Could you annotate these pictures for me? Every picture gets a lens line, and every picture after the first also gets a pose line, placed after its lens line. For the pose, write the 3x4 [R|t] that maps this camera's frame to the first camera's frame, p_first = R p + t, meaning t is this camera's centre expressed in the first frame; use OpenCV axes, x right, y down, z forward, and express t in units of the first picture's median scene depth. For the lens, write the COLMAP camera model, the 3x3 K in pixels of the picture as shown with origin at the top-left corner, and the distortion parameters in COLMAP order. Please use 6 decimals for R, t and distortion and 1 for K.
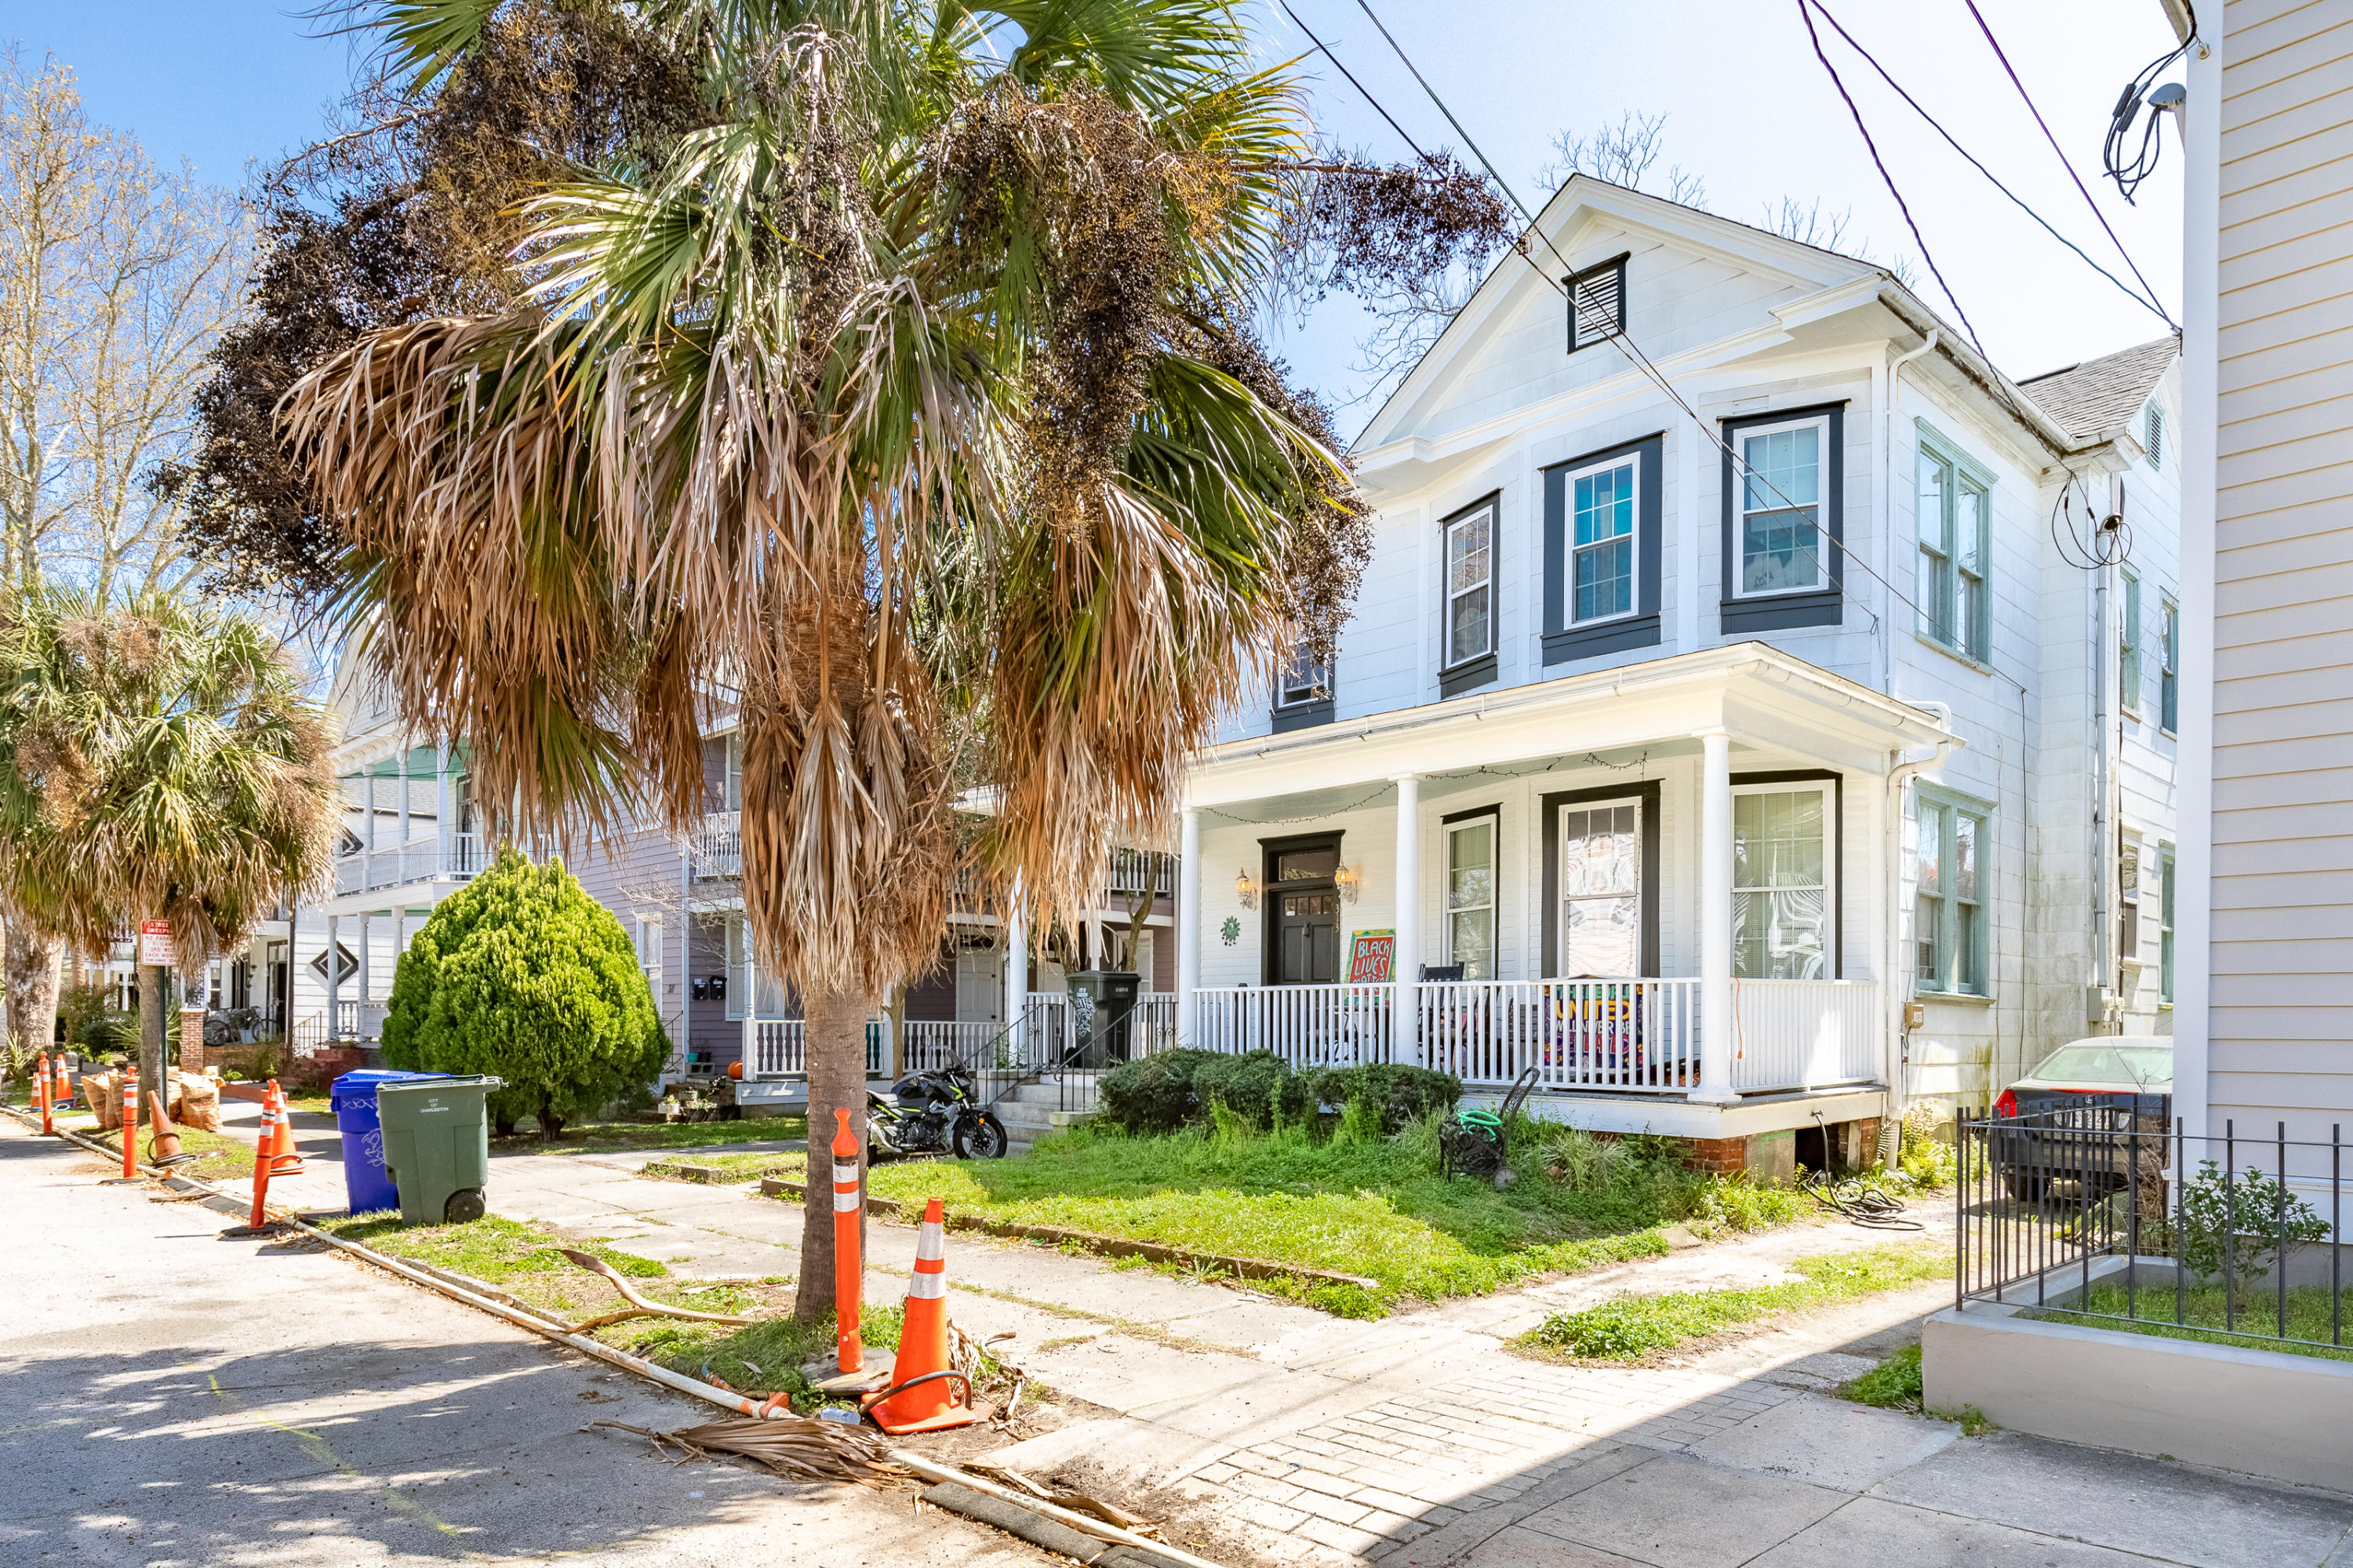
lens RADIAL K [[1469.0, 0, 1180.4], [0, 1469.0, 865.7], [0, 0, 1]] dist [-0.004315, -0.001033]
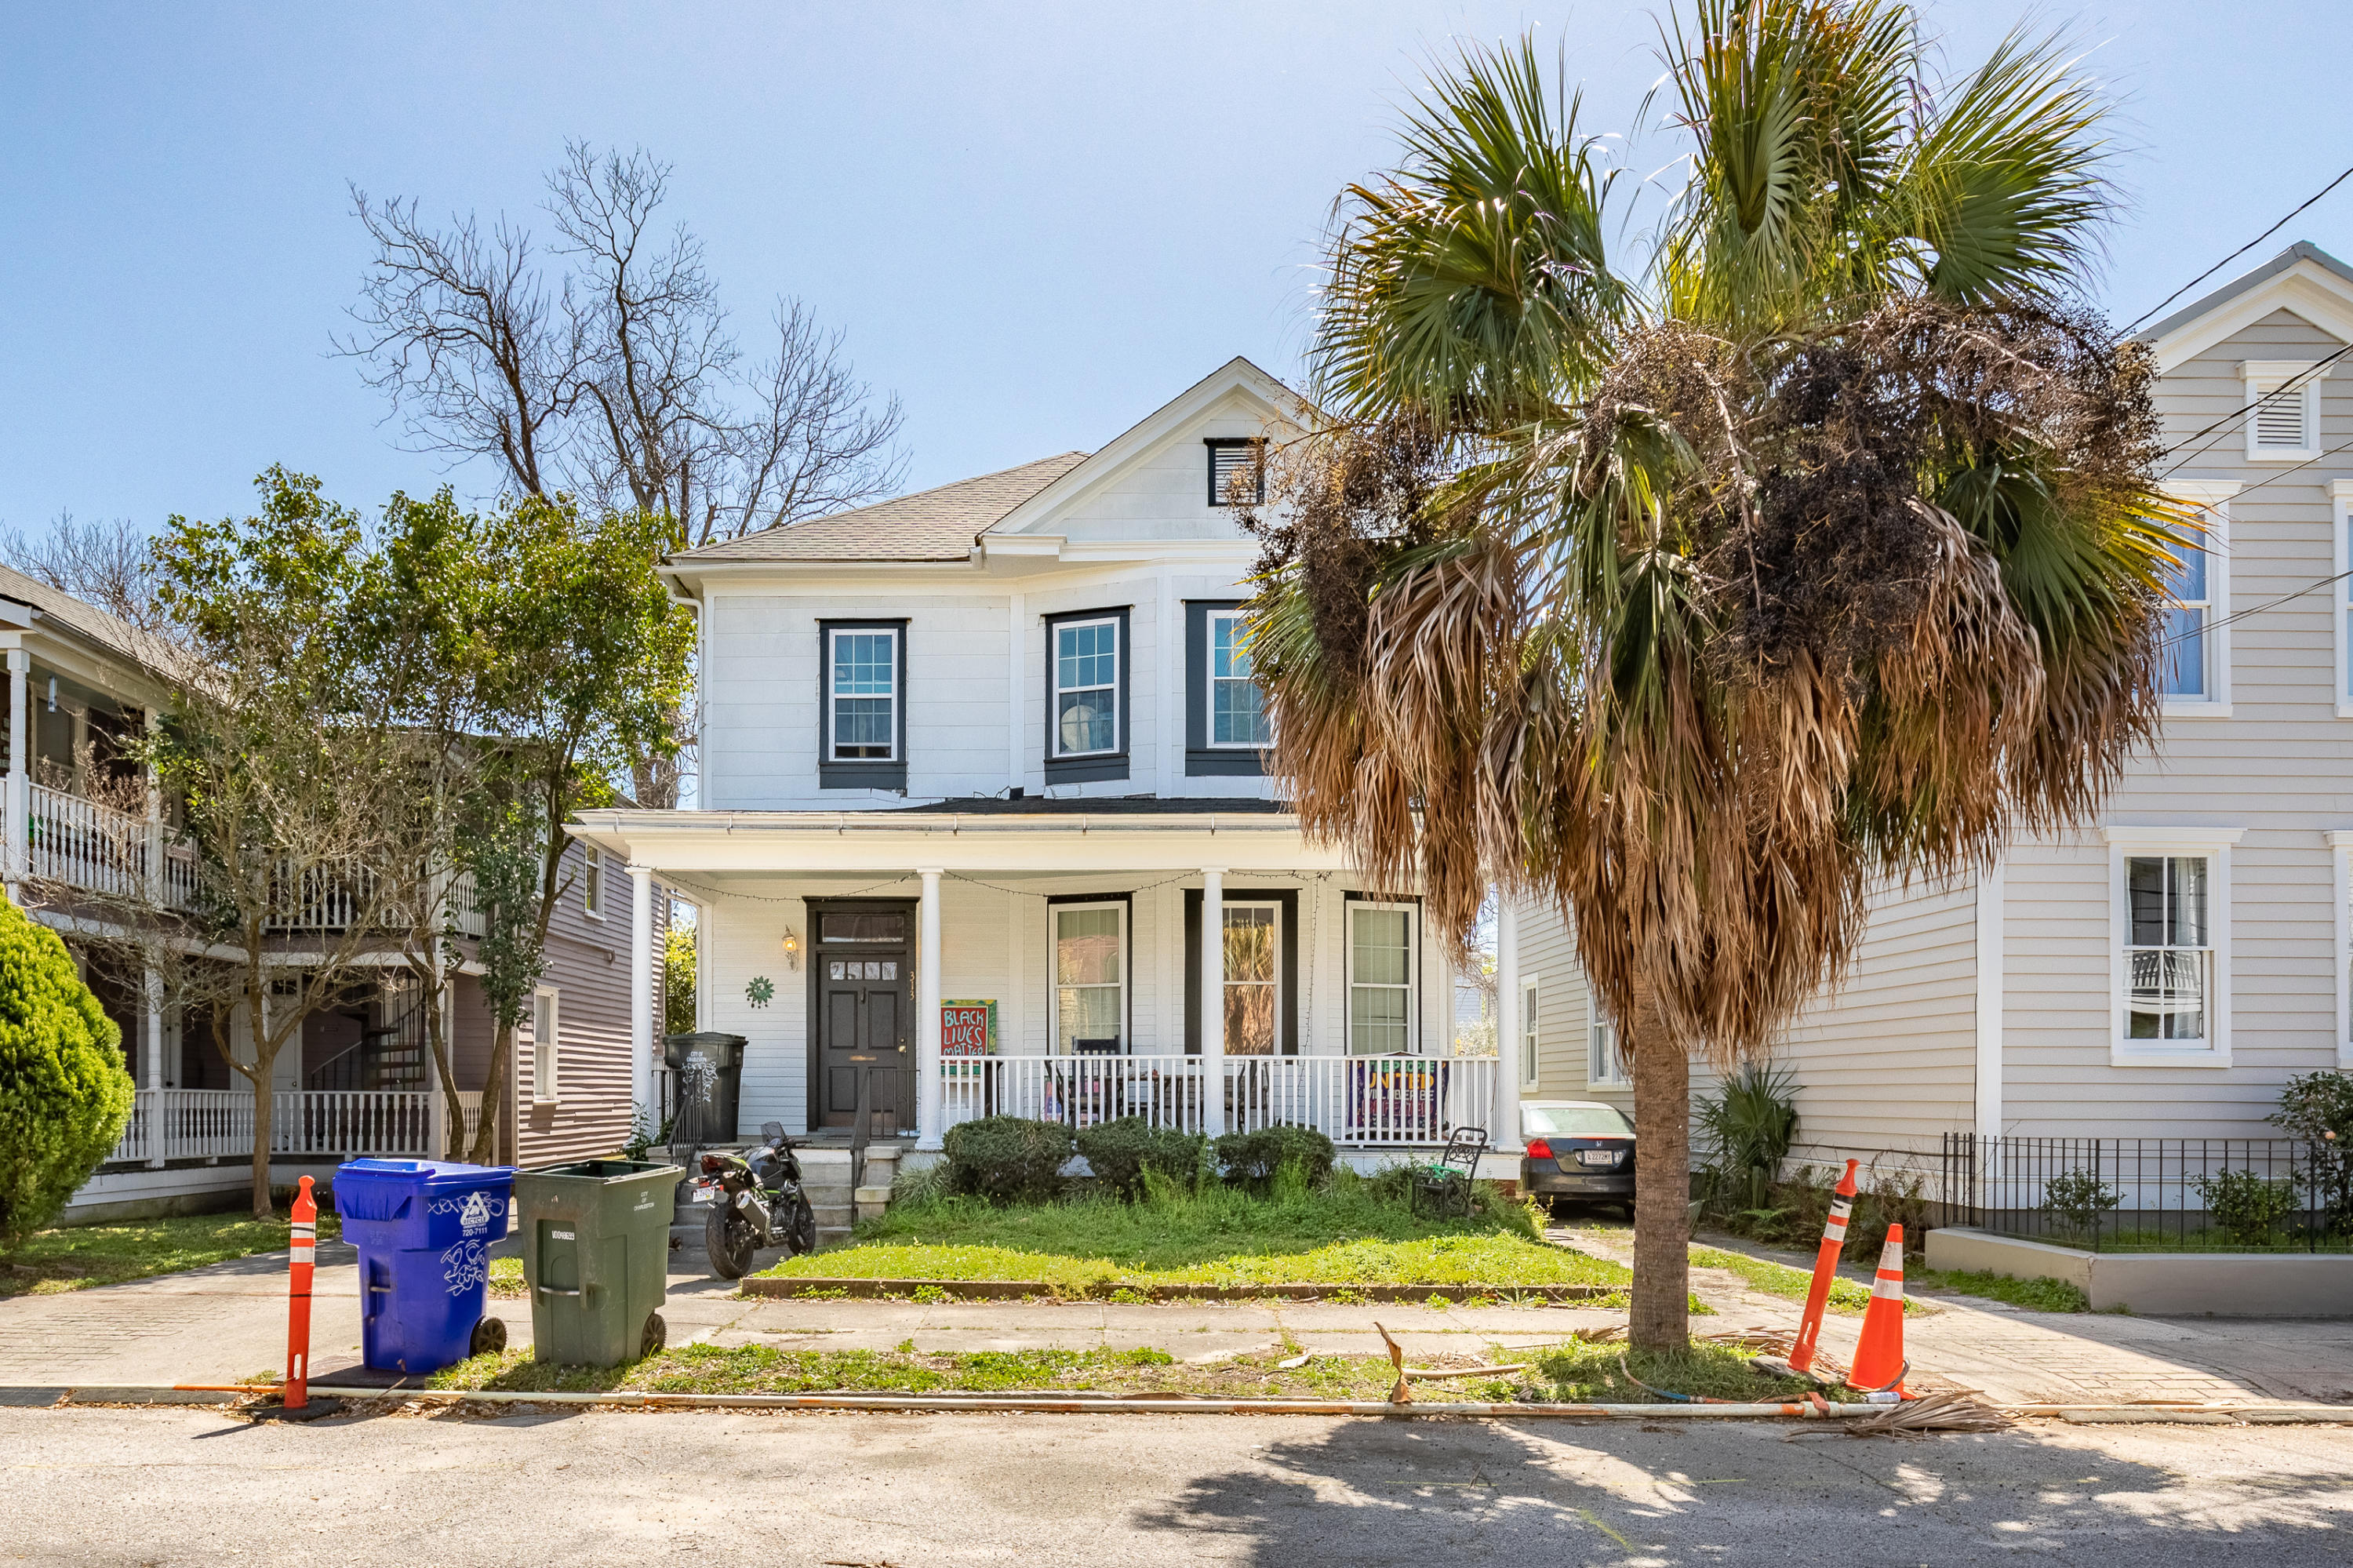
lens RADIAL K [[1600.4, 0, 1001.7], [0, 1600.4, 913.8], [0, 0, 1]] dist [0.006093, 0.000283]
pose [[0.710248, 0.078957, 0.699509, -0.706622], [-0.075414, 0.996506, -0.035908, 0.025035], [-0.699900, -0.027249, 0.713721, 0.216597]]
